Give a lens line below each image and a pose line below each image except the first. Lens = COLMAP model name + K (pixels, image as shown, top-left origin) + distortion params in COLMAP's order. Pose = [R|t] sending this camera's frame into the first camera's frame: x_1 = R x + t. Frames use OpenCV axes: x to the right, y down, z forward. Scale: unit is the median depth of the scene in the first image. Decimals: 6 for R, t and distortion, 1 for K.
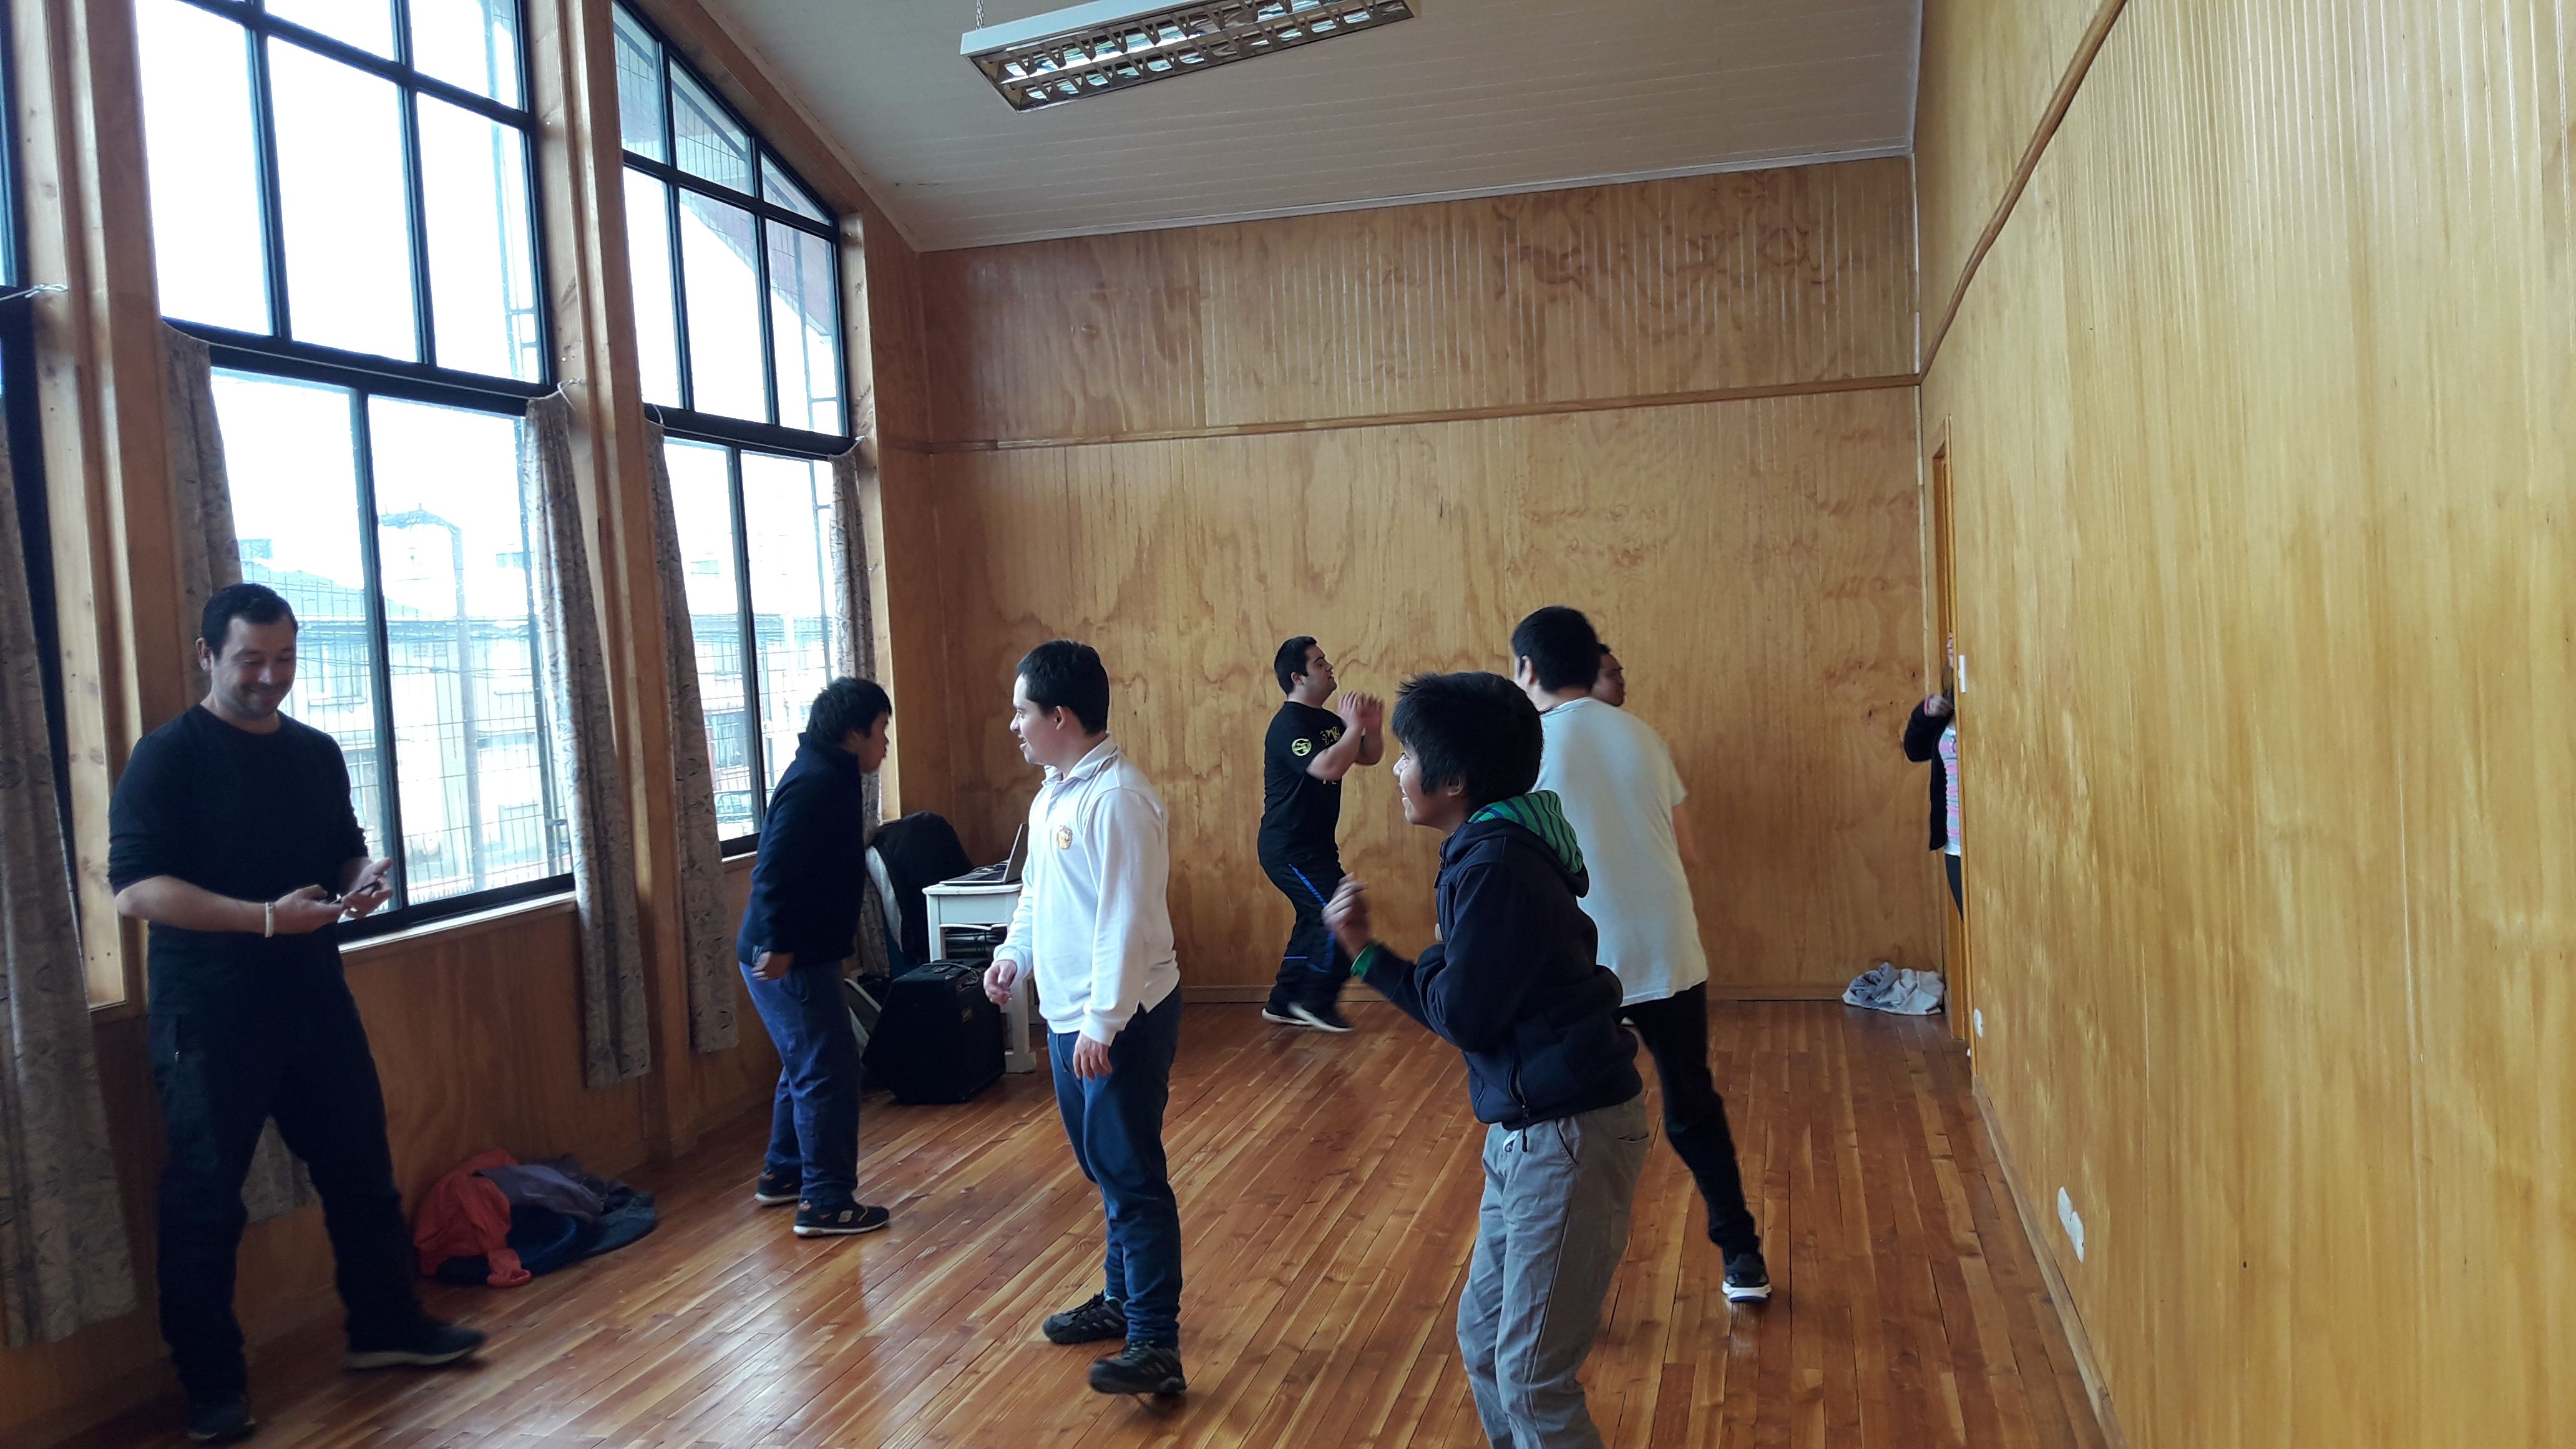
lens RADIAL K [[2110.1, 0, 1246.4], [0, 2110.1, 726.9], [0, 0, 1]] dist [0.086056, -0.126853]
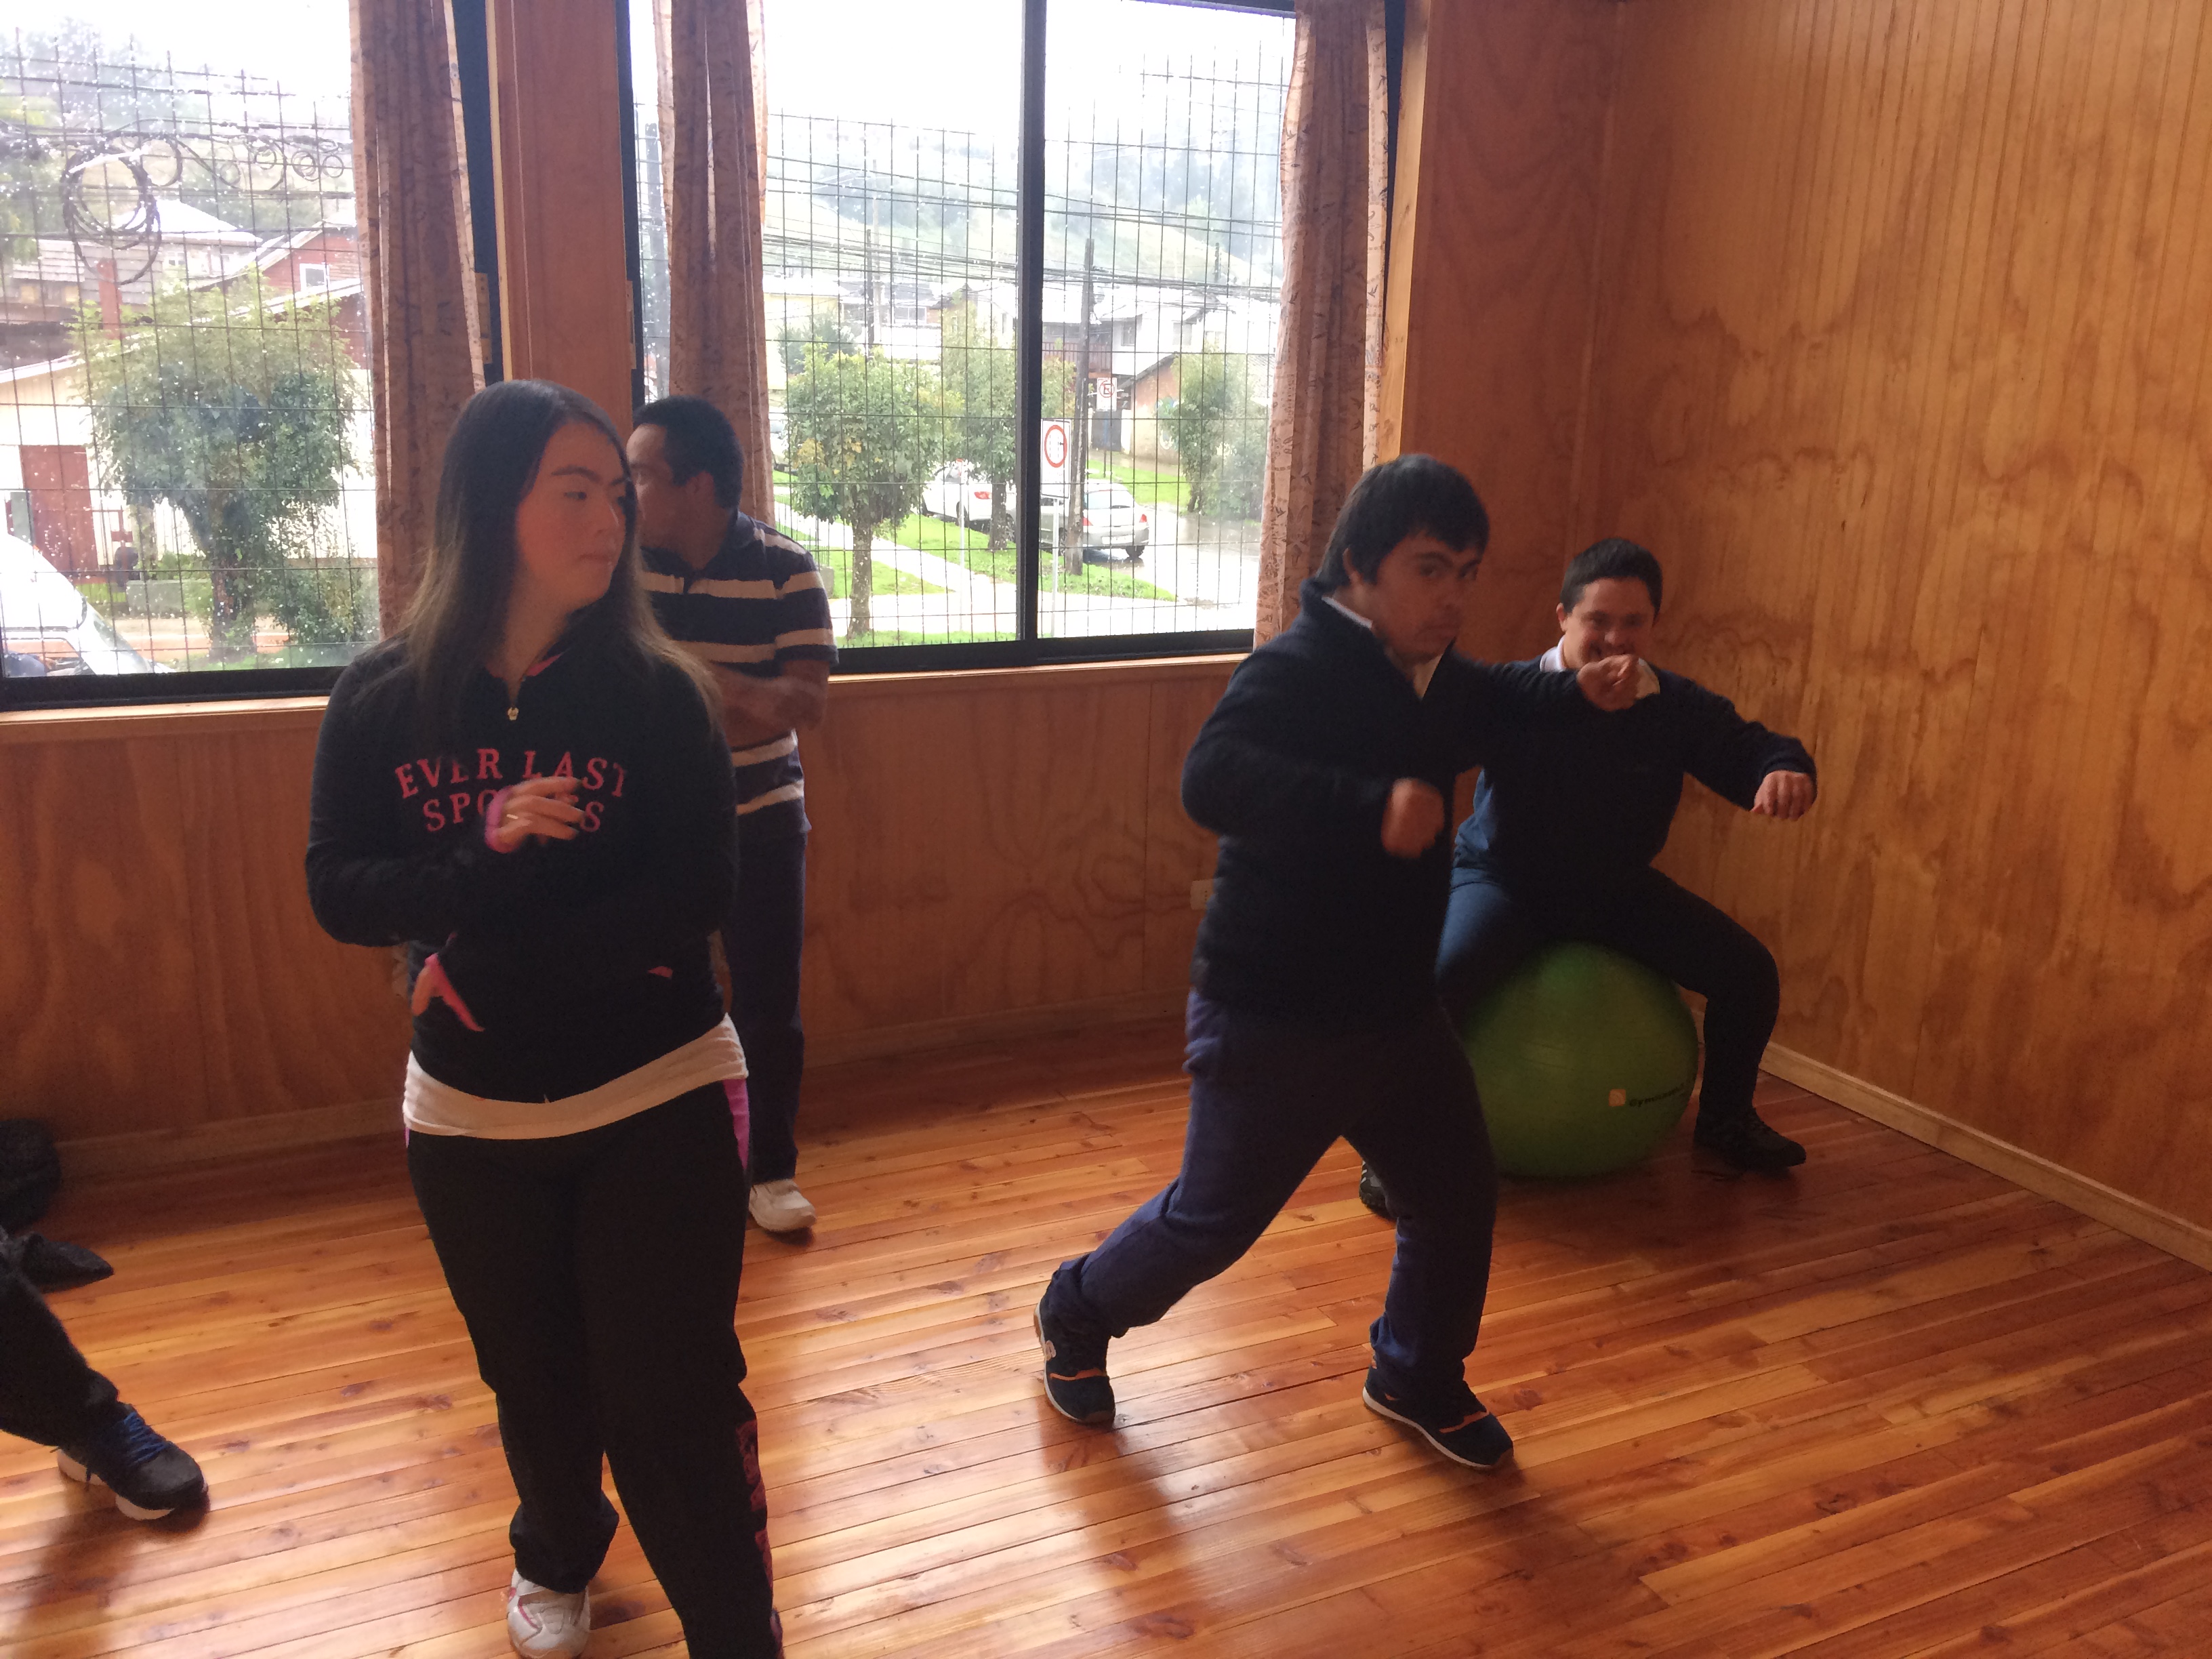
lens RADIAL K [[1831.2, 0, 1104.6], [0, 1831.2, 816.7], [0, 0, 1]] dist [0.077611, -0.115078]
pose [[0.655841, 0.246709, -0.713447, 0.170847], [-0.094659, 0.964507, 0.246509, -0.032986], [0.748941, -0.094137, 0.655916, 0.606001]]
